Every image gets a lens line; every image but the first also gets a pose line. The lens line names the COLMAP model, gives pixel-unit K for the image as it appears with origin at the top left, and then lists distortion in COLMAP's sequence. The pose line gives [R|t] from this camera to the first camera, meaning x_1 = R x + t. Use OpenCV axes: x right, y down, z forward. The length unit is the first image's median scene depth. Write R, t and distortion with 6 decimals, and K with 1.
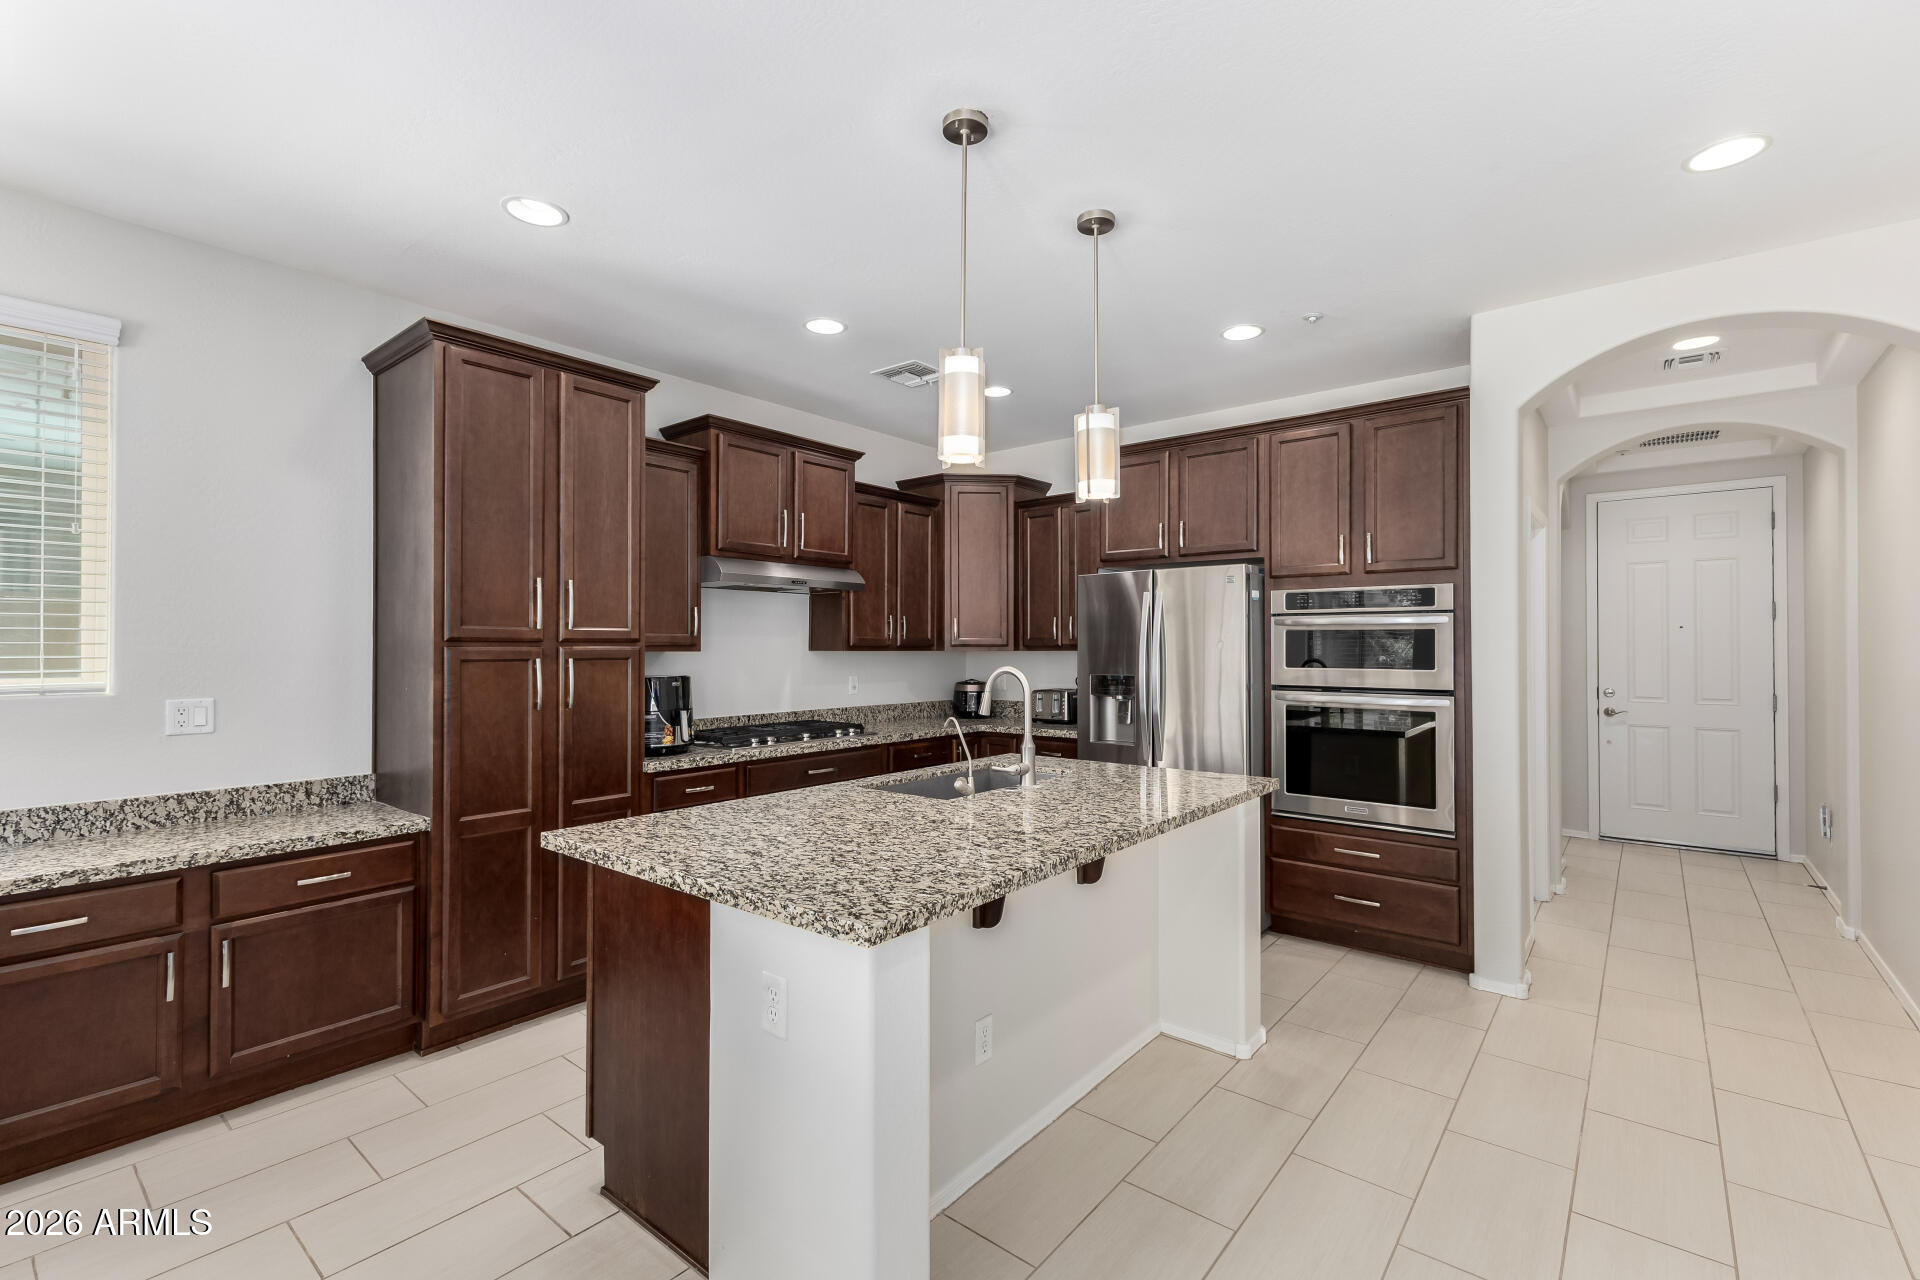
lens RADIAL K [[824.6, 0, 923.2], [0, 824.6, 638.5], [0, 0, 1]] dist [0.000927, 0.000186]
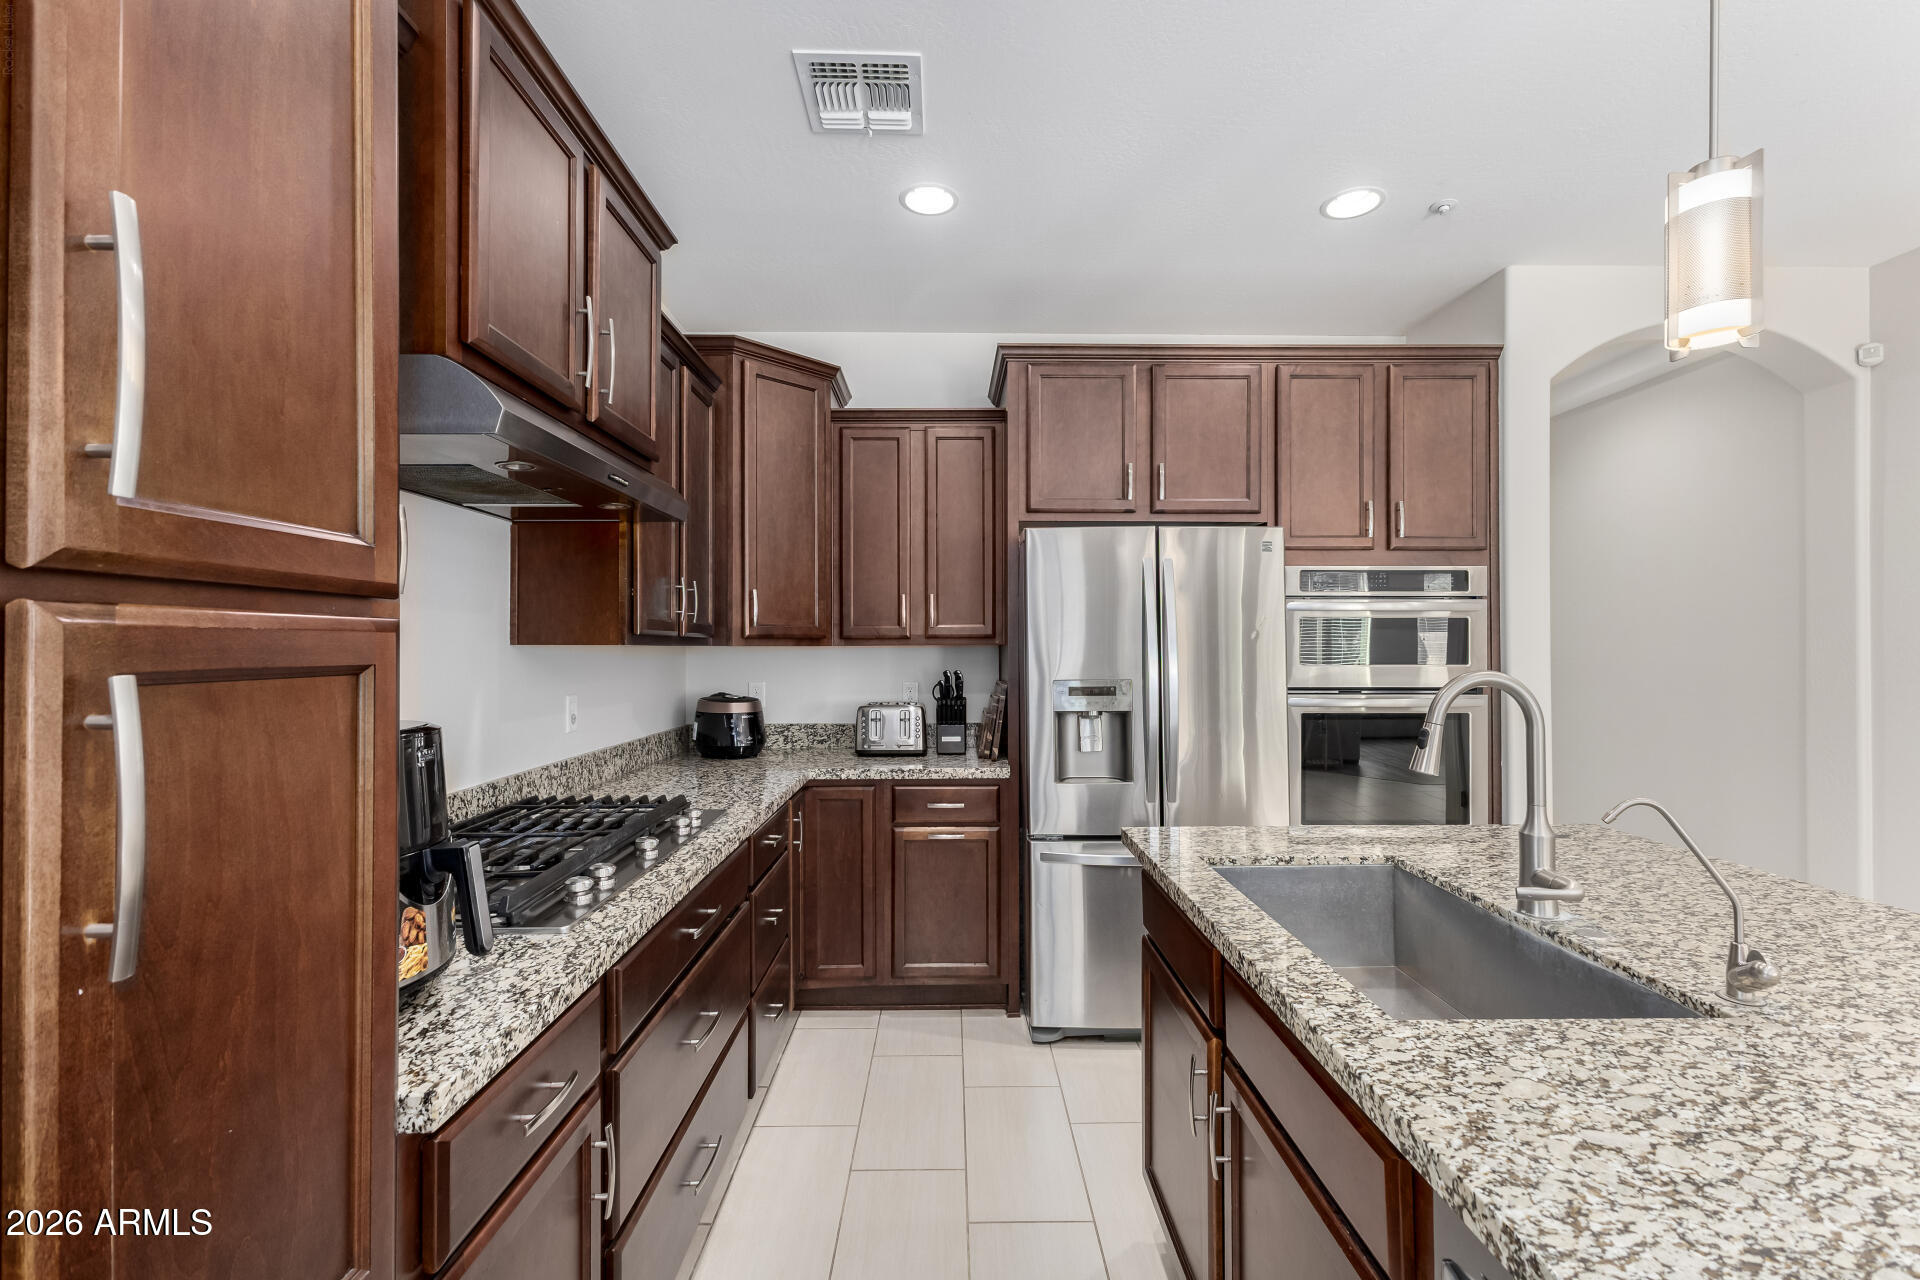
lens RADIAL K [[847.4, 0, 960.0], [0, 847.4, 640.0], [0, 0, 1]] dist [0.001982, 0.000190]
pose [[0.744955, 0.003623, 0.667105, -0.351813], [-0.005336, 0.999986, 0.000528, 0.013810], [-0.667094, -0.003953, 0.744963, 0.643382]]
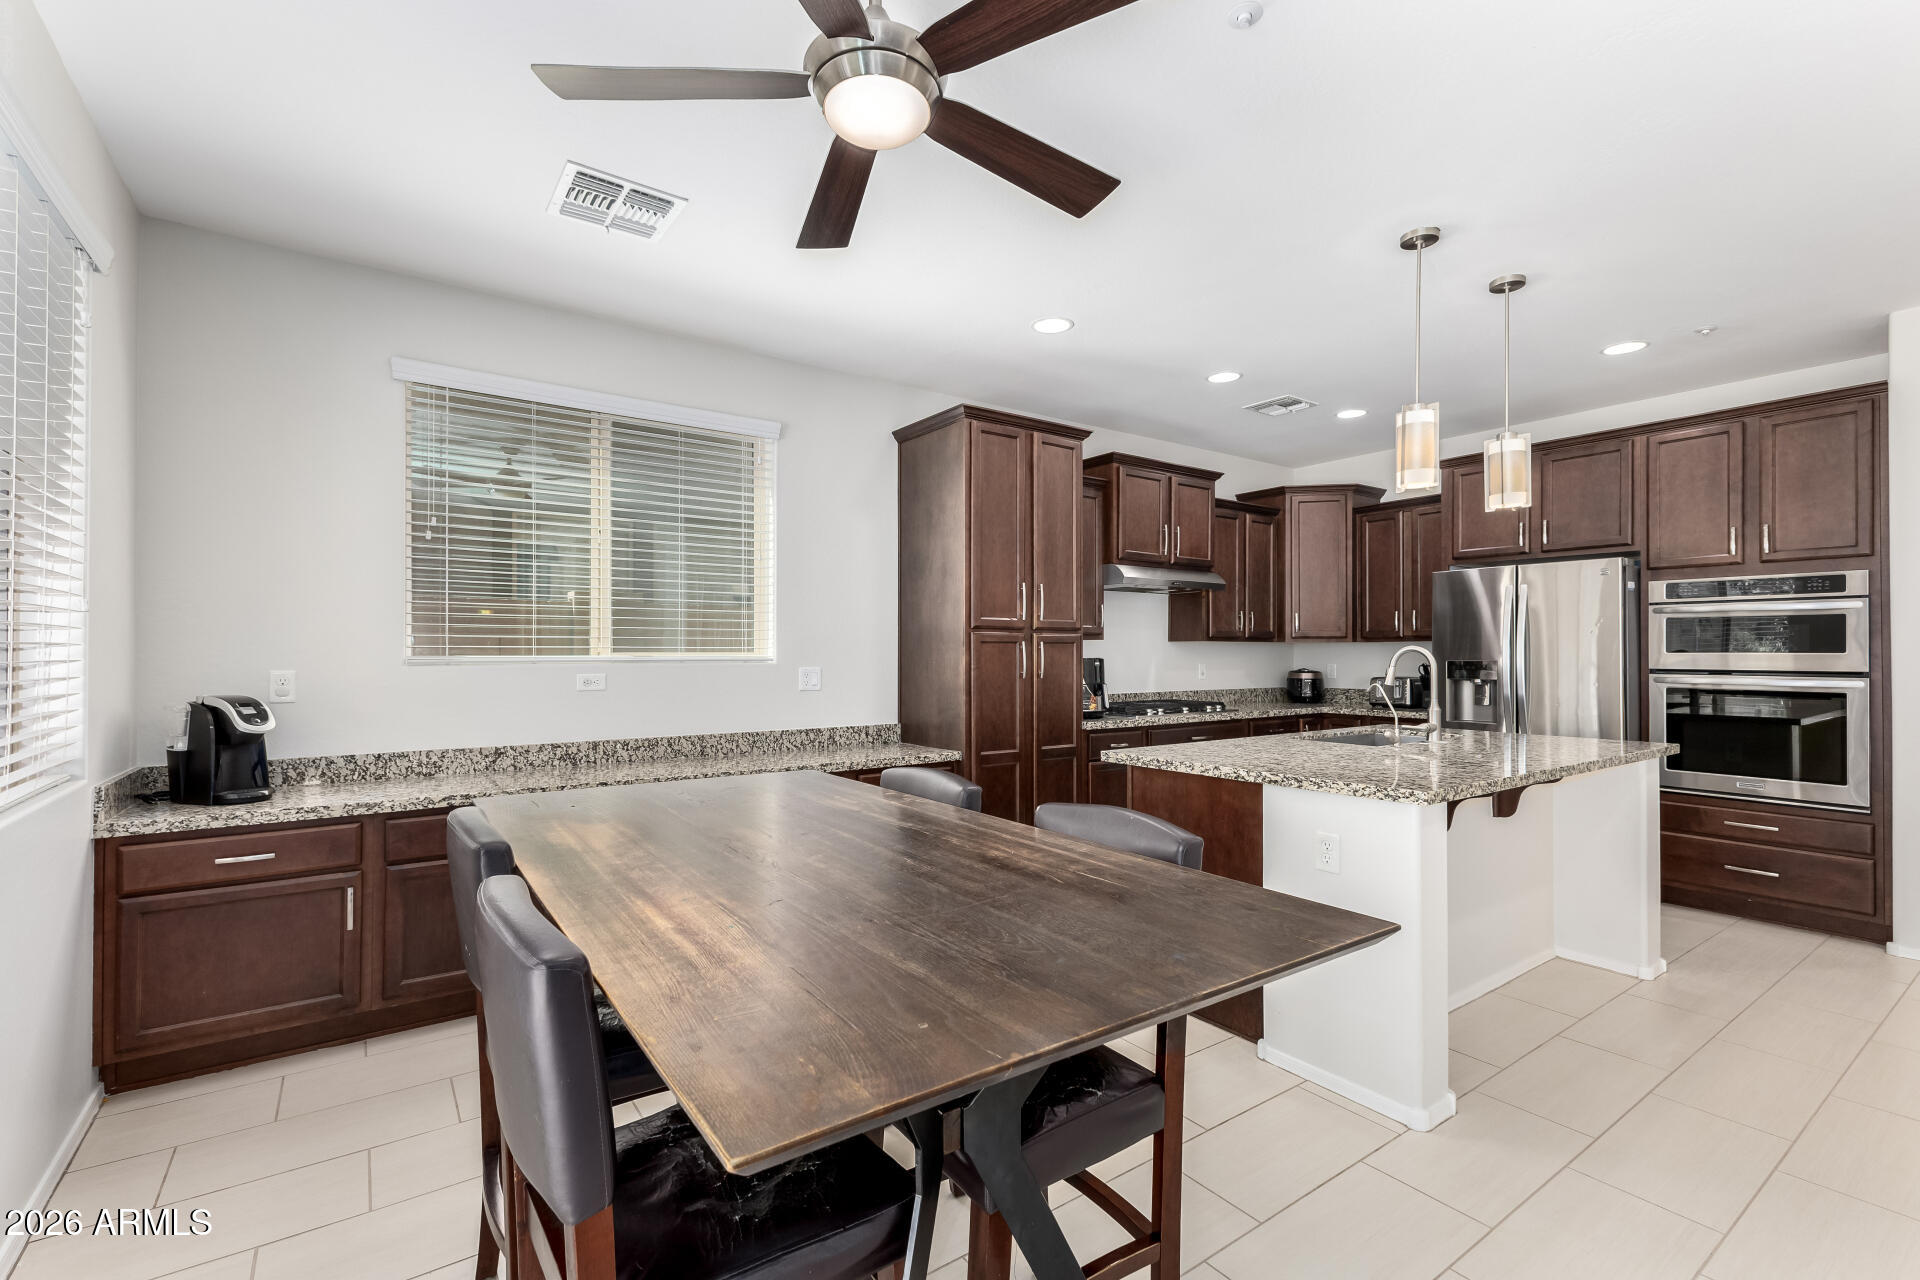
lens RADIAL K [[802.4, 0, 932.1], [0, 802.4, 645.6], [0, 0, 1]] dist [0.011185, -0.004891]
pose [[0.964477, -0.000964, -0.264165, -0.213167], [0.001688, 0.999995, 0.002511, 0.022701], [0.264162, -0.002868, 0.964474, -0.276956]]
